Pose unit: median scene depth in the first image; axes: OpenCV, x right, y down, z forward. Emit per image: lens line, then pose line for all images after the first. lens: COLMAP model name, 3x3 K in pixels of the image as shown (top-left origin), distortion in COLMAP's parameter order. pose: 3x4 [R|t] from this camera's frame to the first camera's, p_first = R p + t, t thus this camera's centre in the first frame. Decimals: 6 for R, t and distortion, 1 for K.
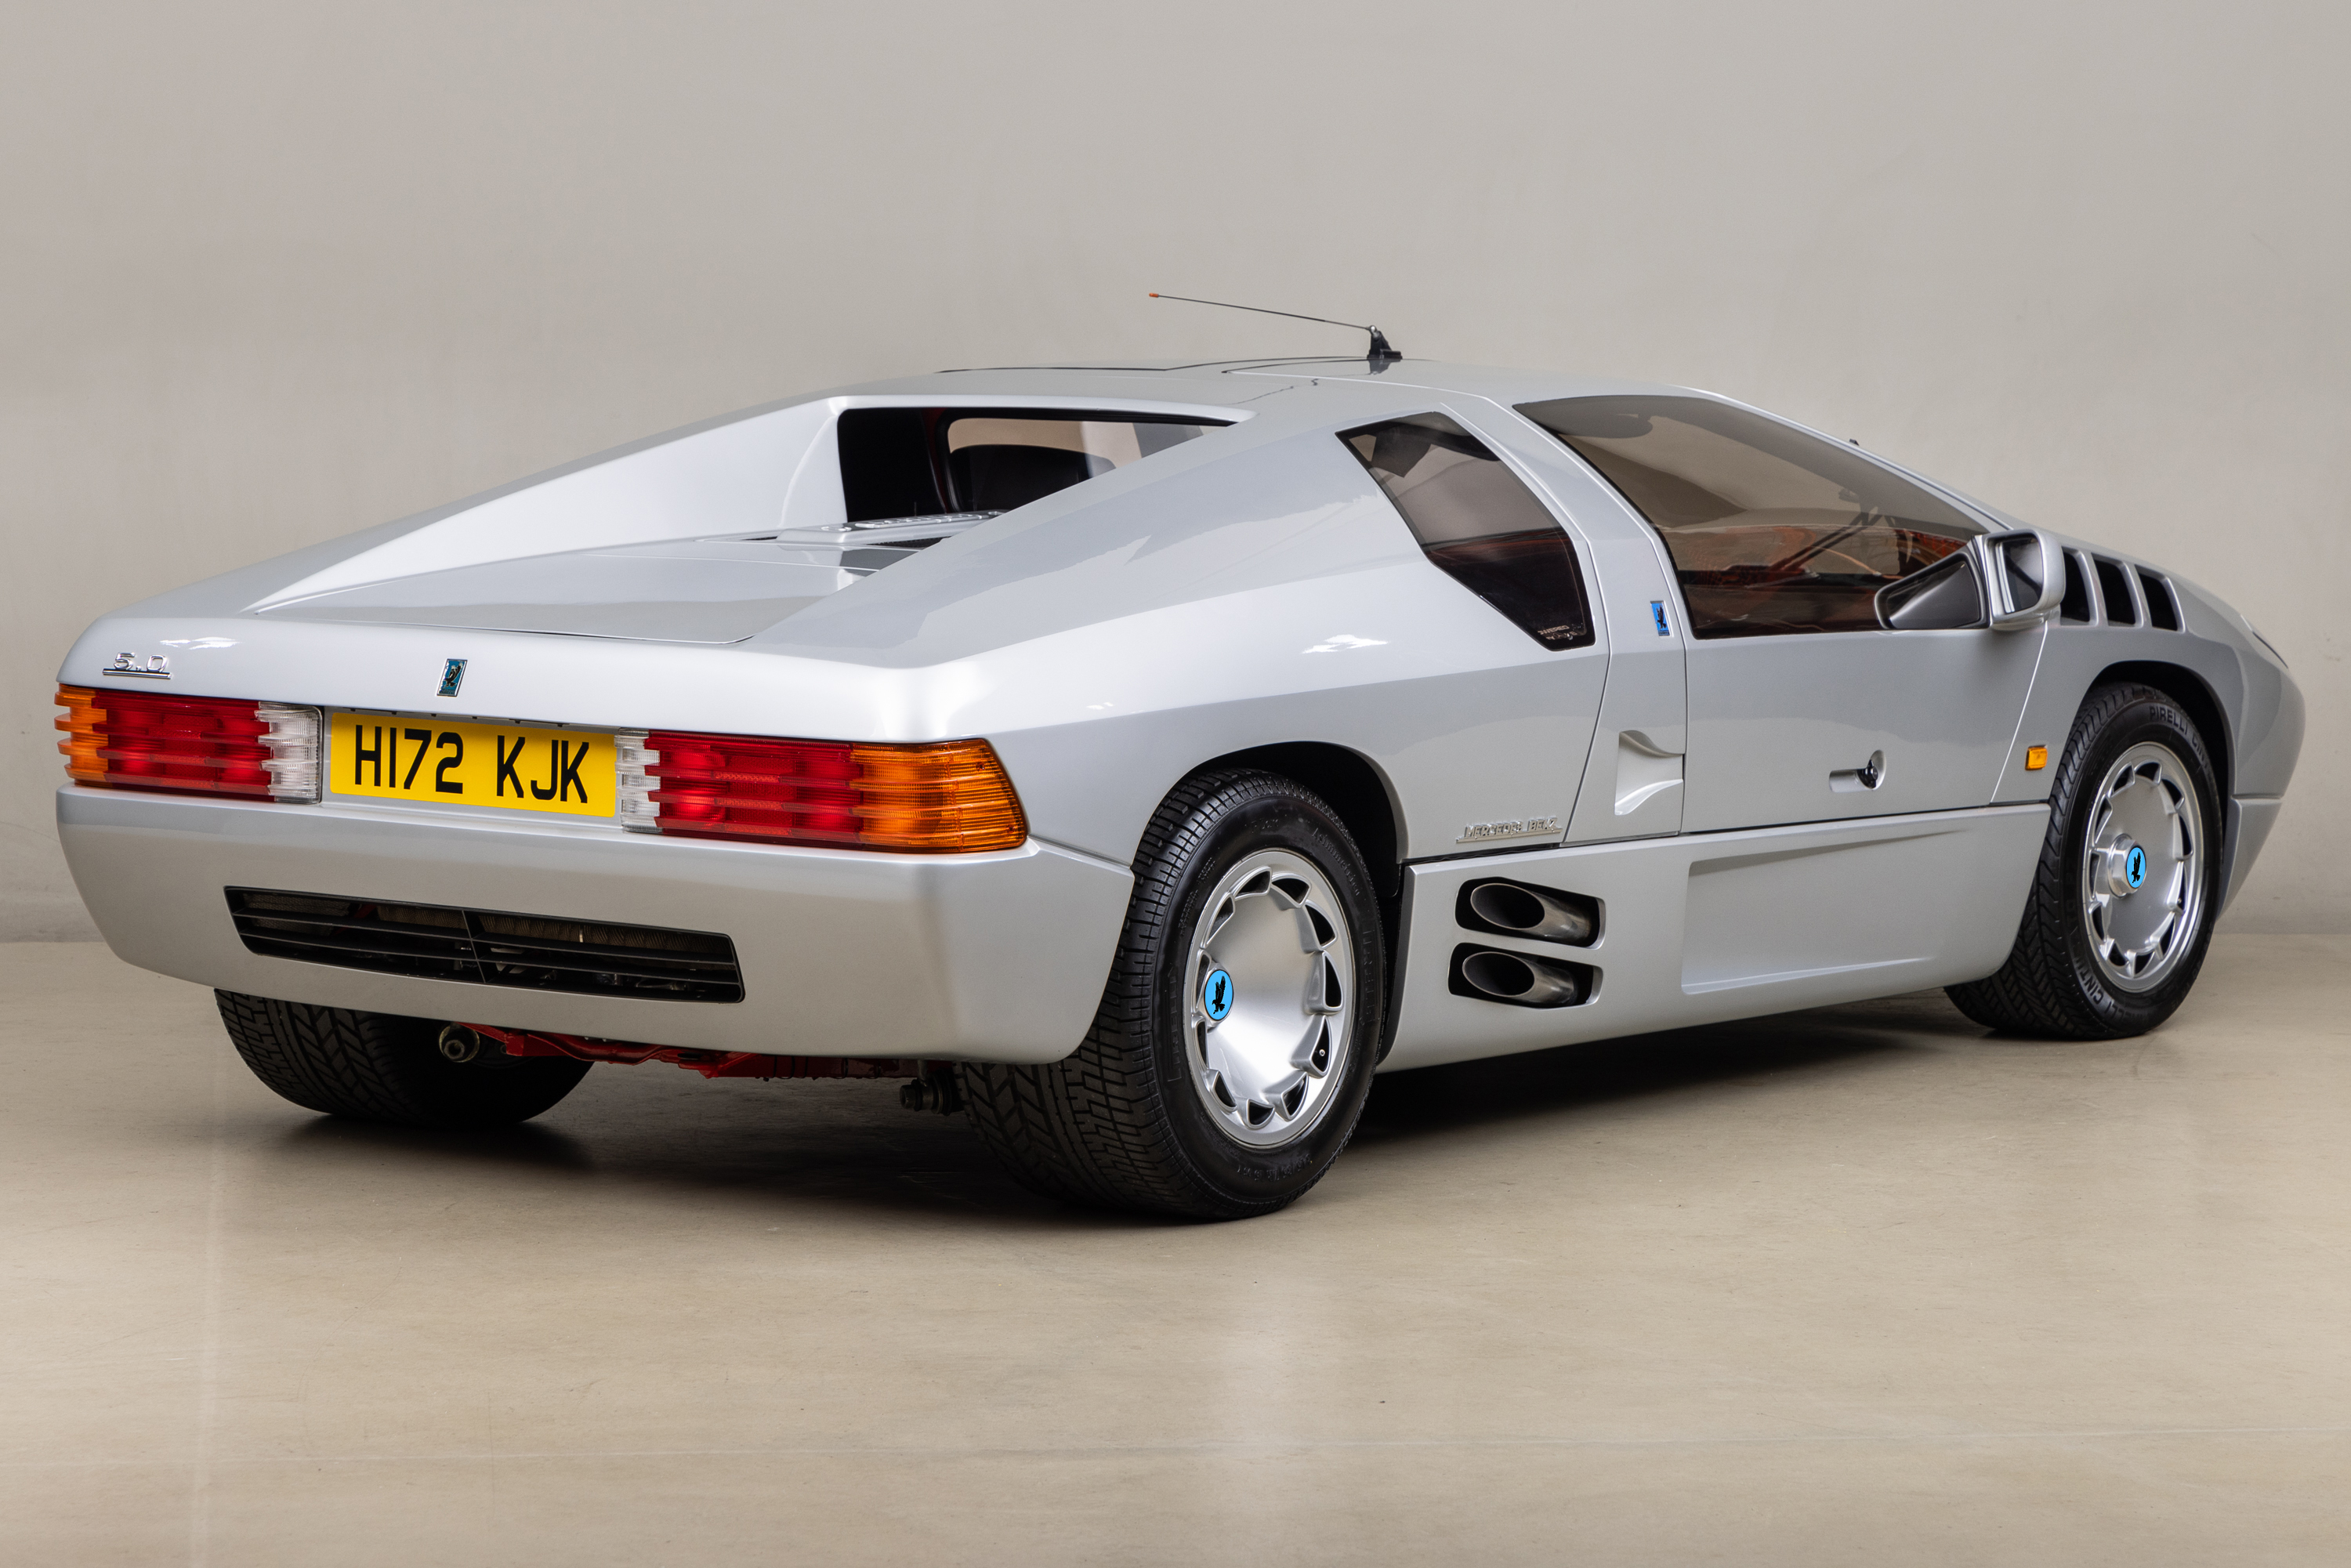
lens RADIAL K [[6395.6, 0, 1175.5], [0, 6395.6, 784.0], [0, 0, 1]] dist [0.040907, 0.702092]
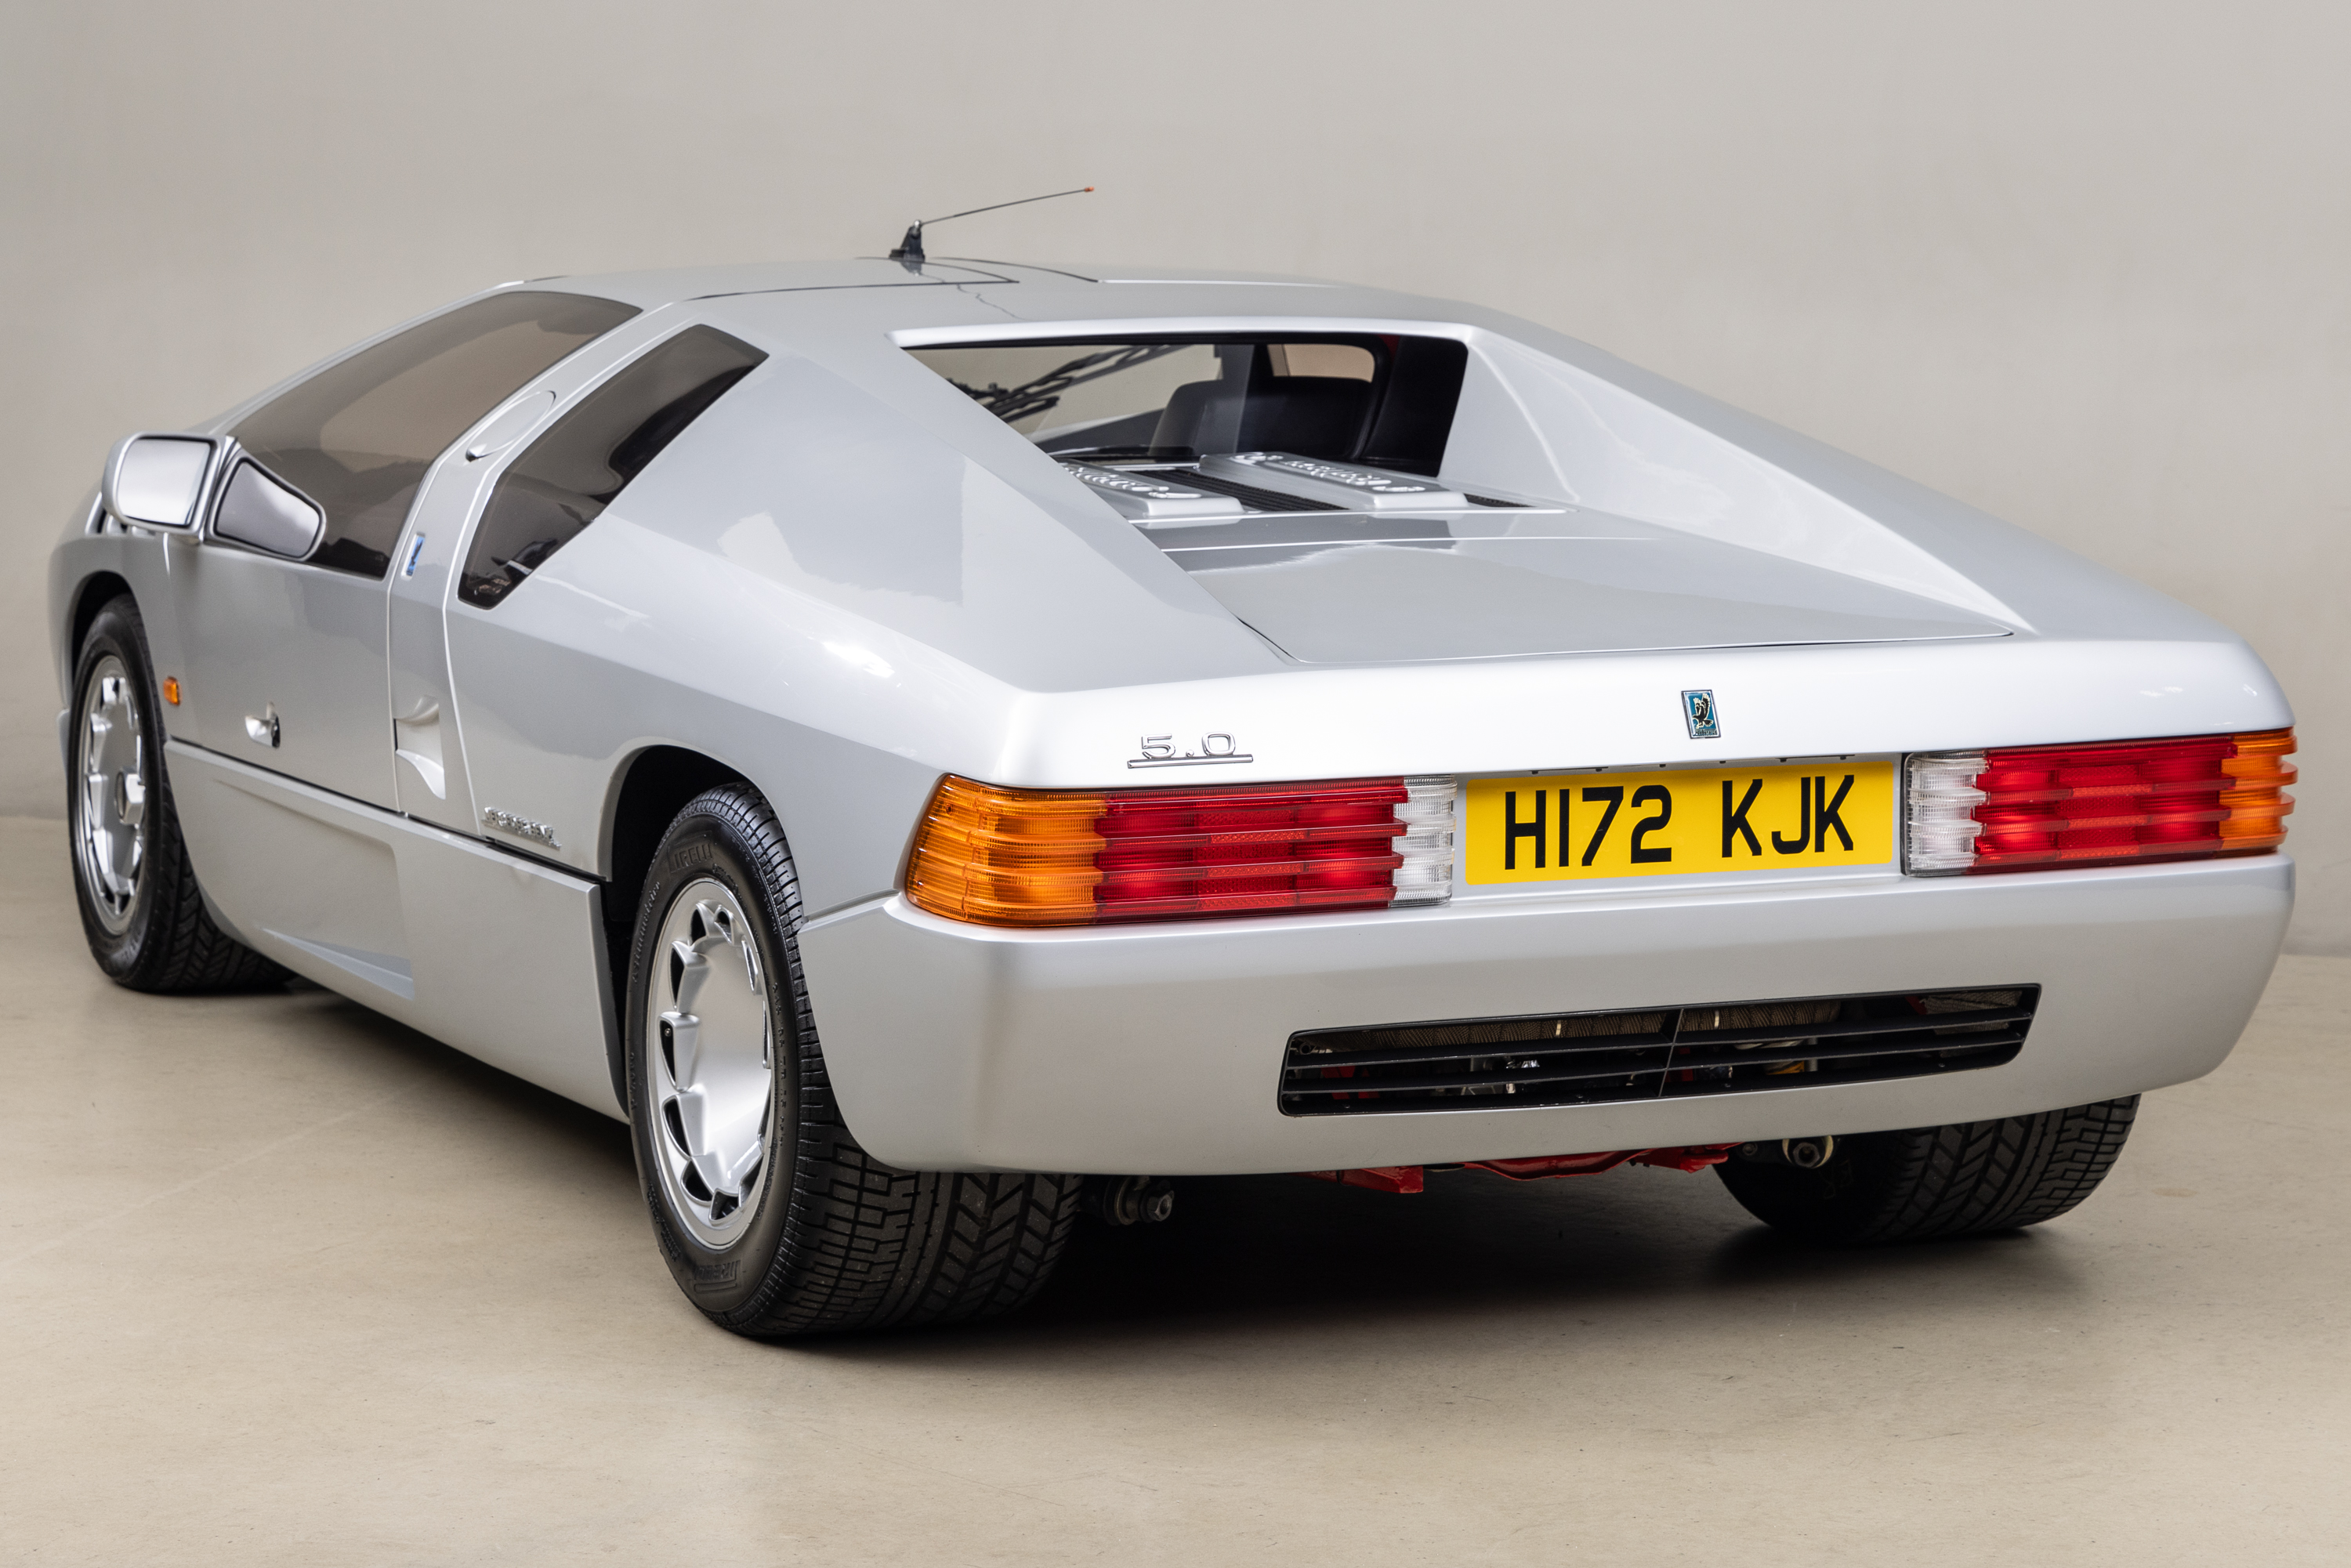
lens RADIAL K [[5735.8, 0, 1175.5], [0, 5735.8, 784.0], [0, 0, 1]] dist [0.056824, 0.136108]
pose [[0.509408, -0.106743, 0.853879, -0.732627], [0.079888, 0.993858, 0.076582, -0.065764], [-0.856809, 0.029203, 0.514806, 0.681739]]
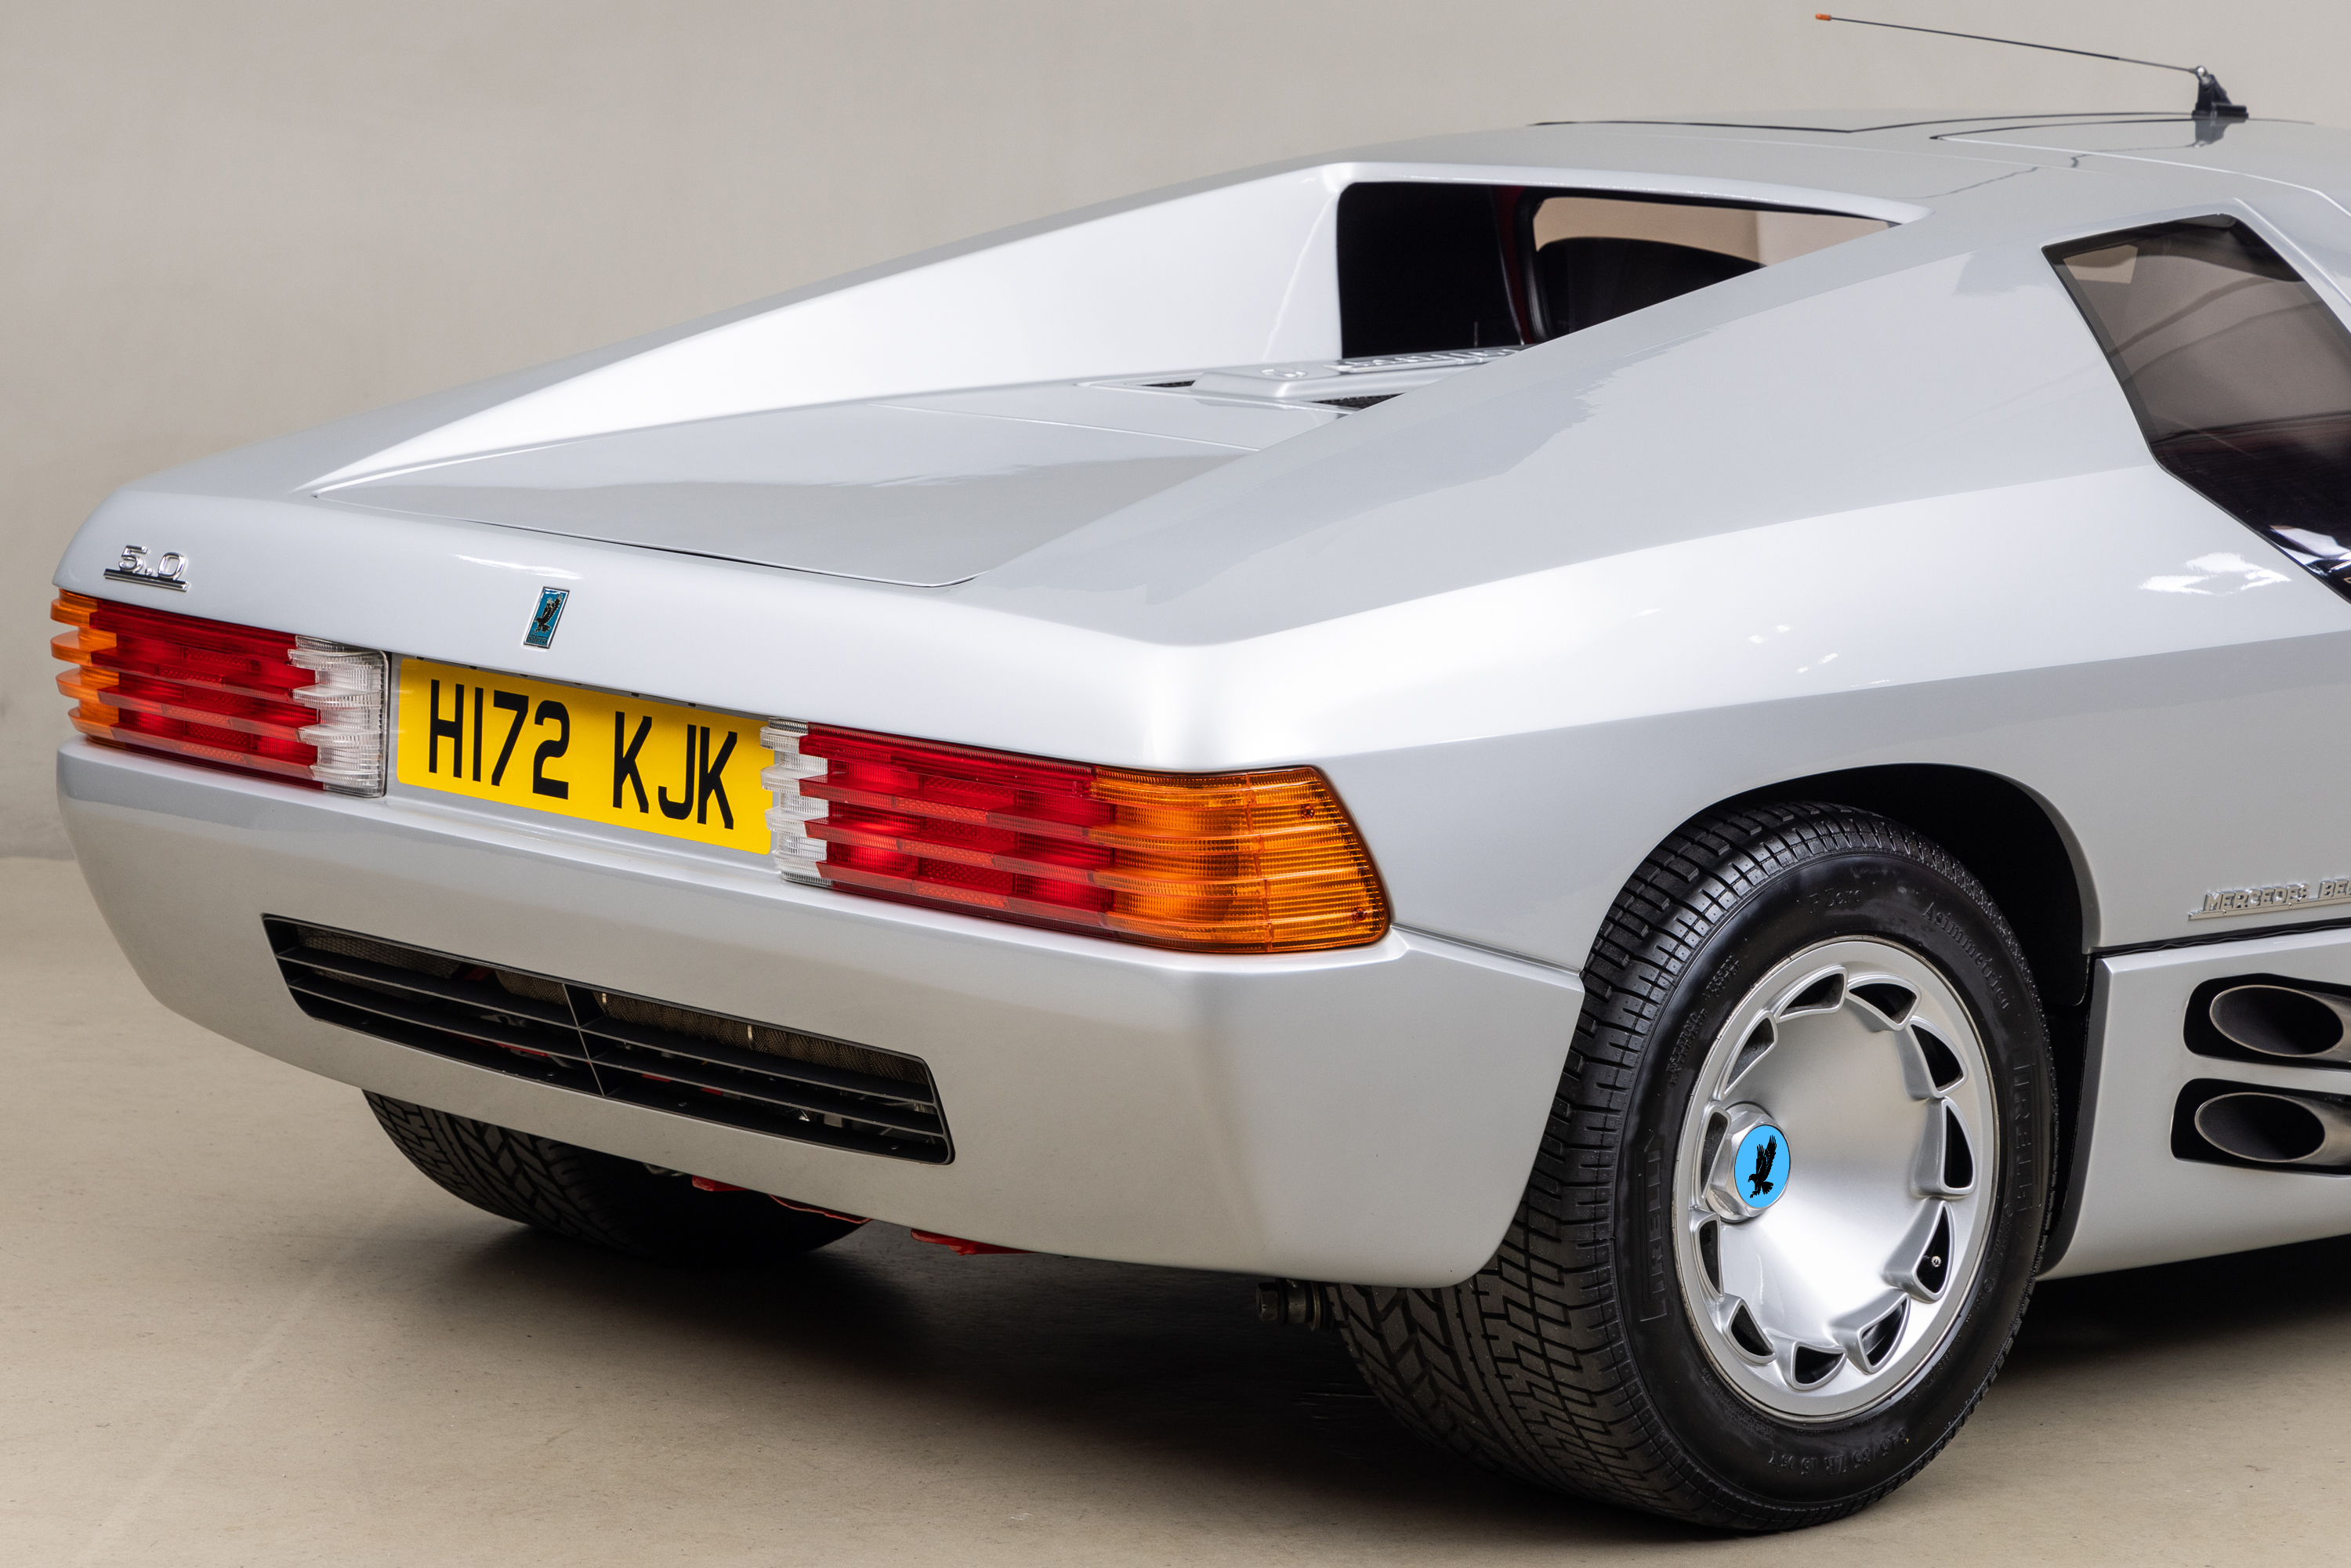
lens RADIAL K [[6904.6, 0, 1379.1], [0, 6904.6, 661.2], [0, 0, 1]] dist [0.030807, -0.077120]
pose [[0.985566, 0.035682, -0.165487, 0.079040], [-0.031057, 0.999054, 0.030449, -0.034961], [0.166417, -0.024870, 0.985742, 0.337047]]
